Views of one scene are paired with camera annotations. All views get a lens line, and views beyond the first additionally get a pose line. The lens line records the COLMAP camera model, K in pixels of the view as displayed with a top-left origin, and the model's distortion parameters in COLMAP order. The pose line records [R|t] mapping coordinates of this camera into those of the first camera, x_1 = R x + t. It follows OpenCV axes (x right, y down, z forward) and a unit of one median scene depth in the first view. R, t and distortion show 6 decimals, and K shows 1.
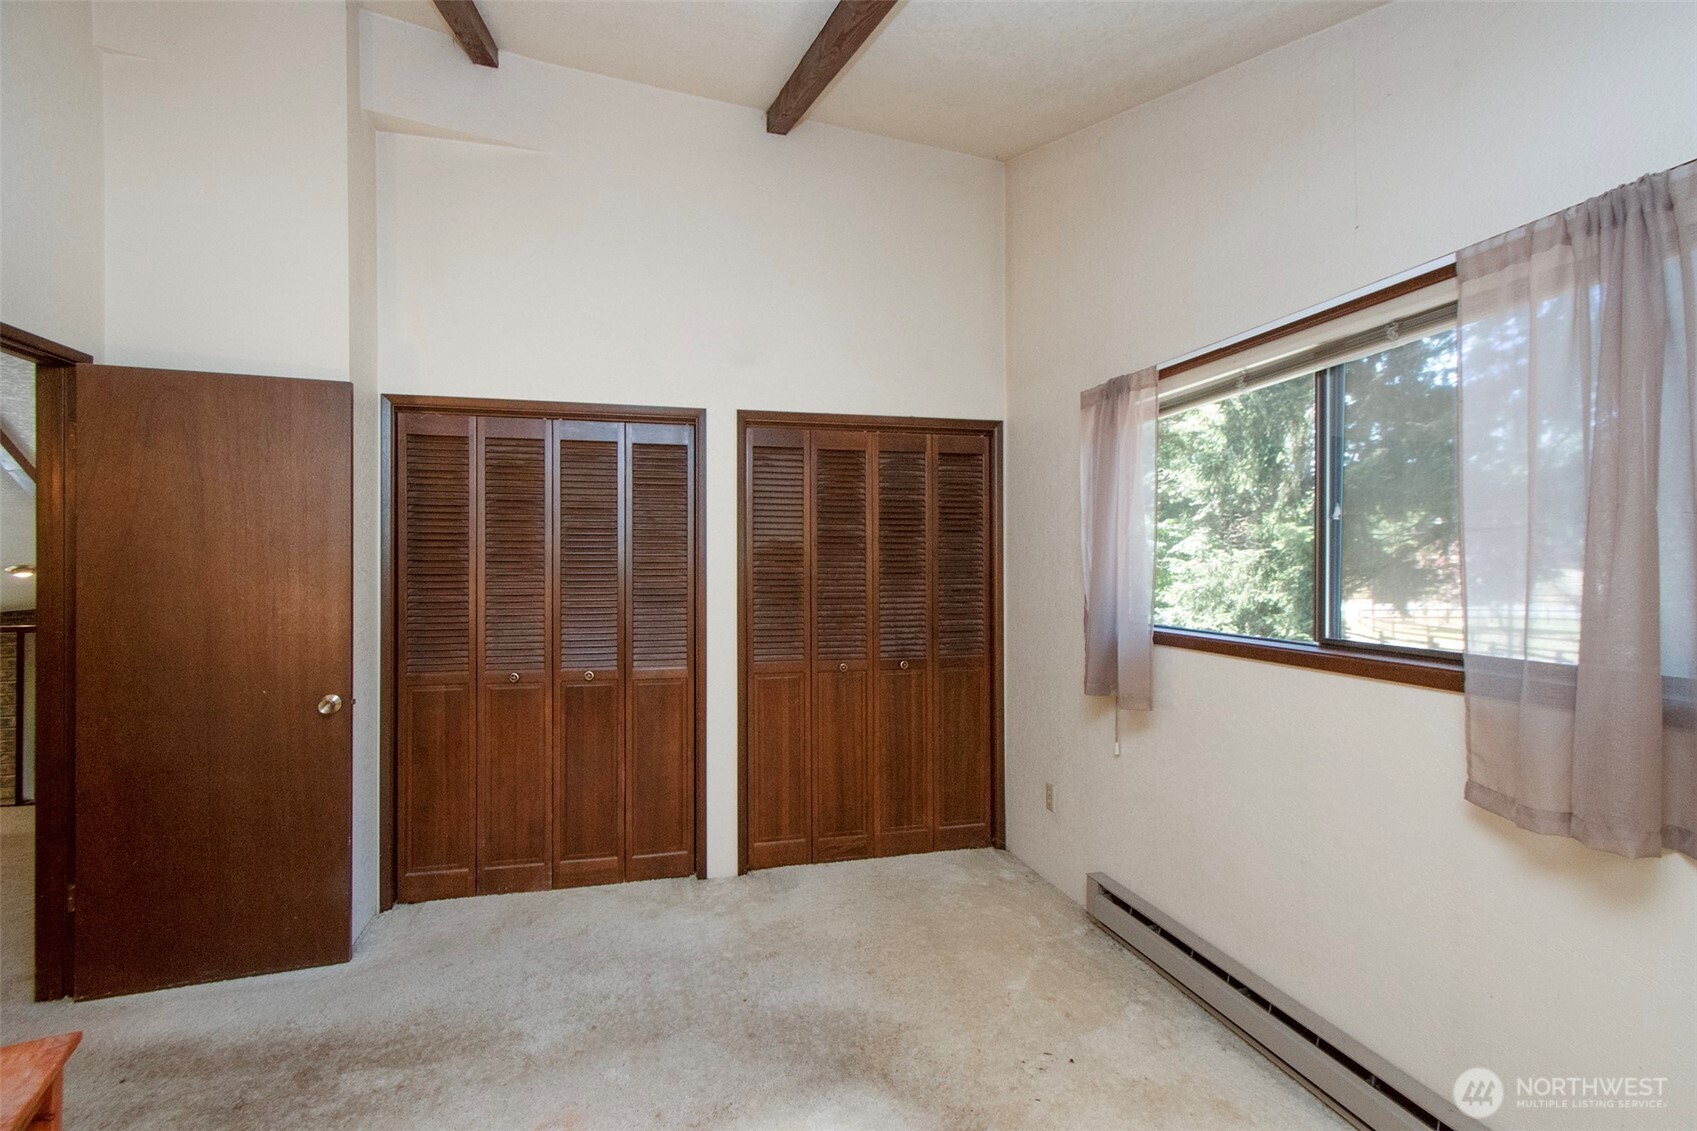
lens RADIAL K [[785.6, 0, 848.5], [0, 785.6, 565.5], [0, 0, 1]] dist [0.000213, -0.000047]
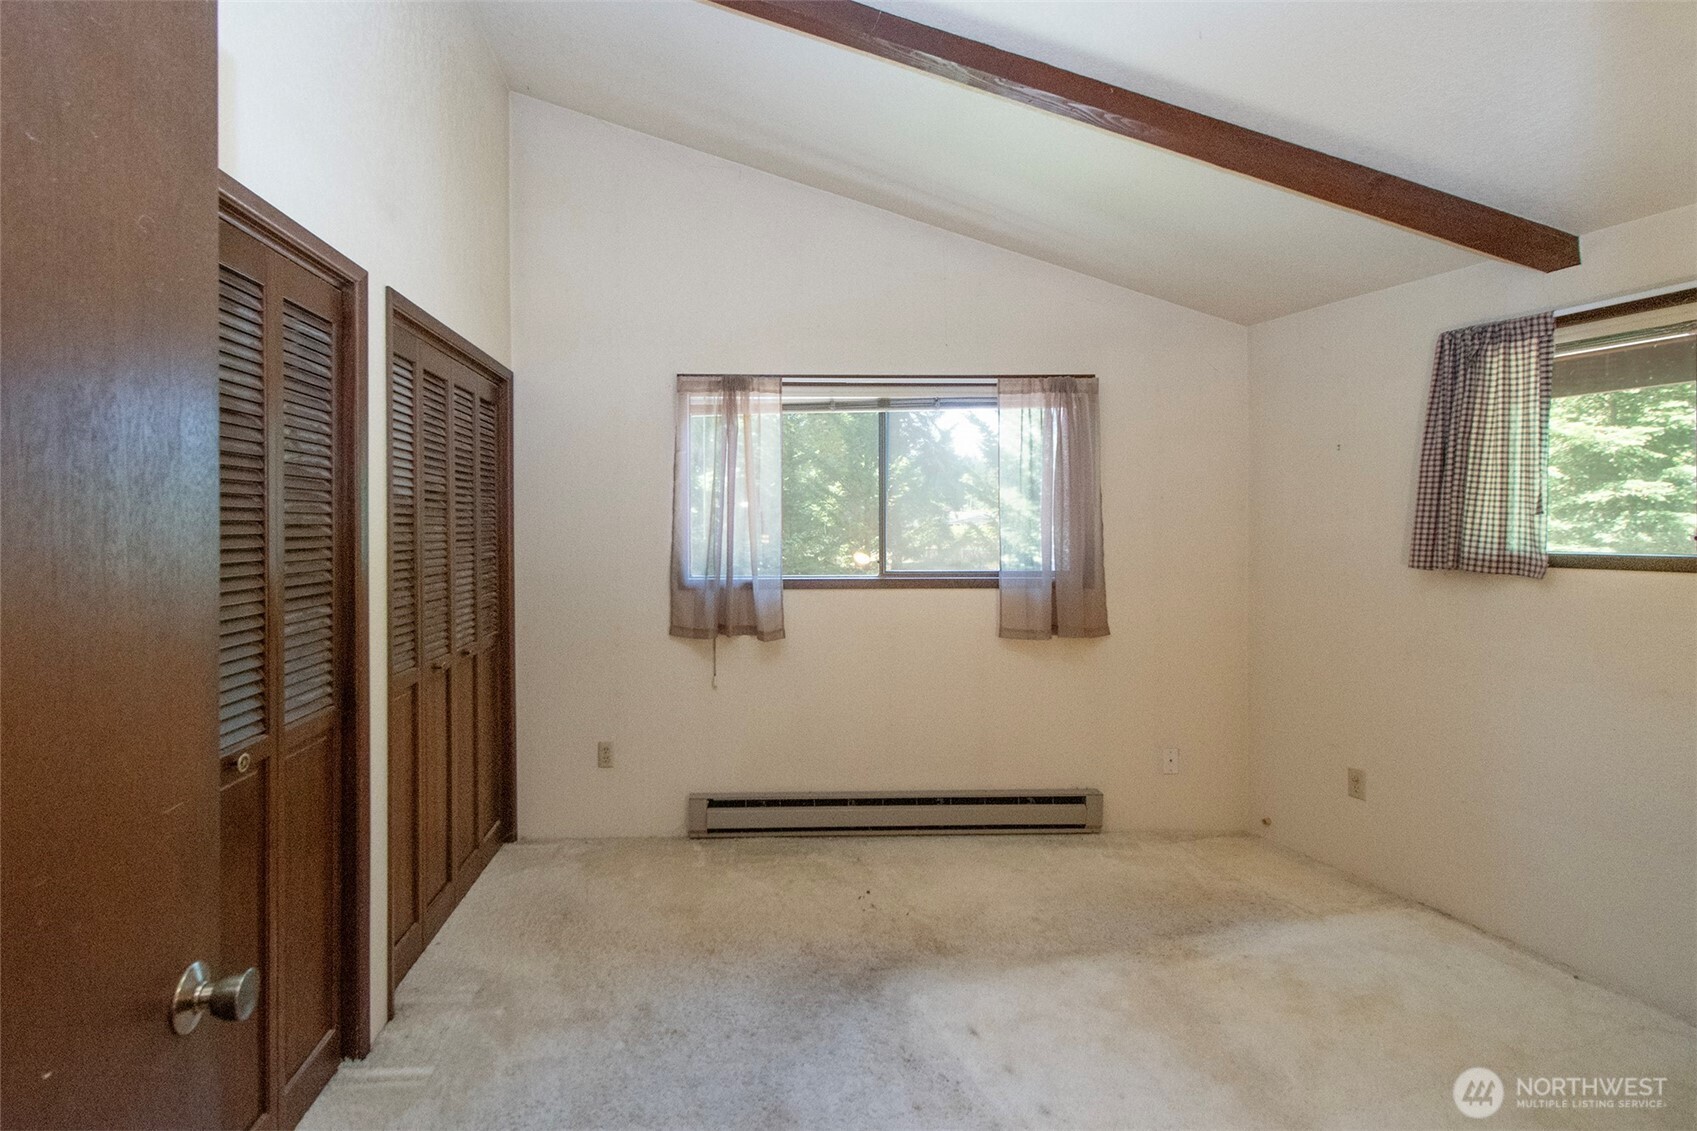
lens RADIAL K [[739.3, 0, 854.0], [0, 739.3, 550.5], [0, 0, 1]] dist [0.000825, -0.000204]
pose [[0.208904, -0.038423, 0.977181, -0.792983], [0.001338, 0.999238, 0.039004, -0.011834], [-0.977935, -0.006840, 0.208796, 0.630883]]
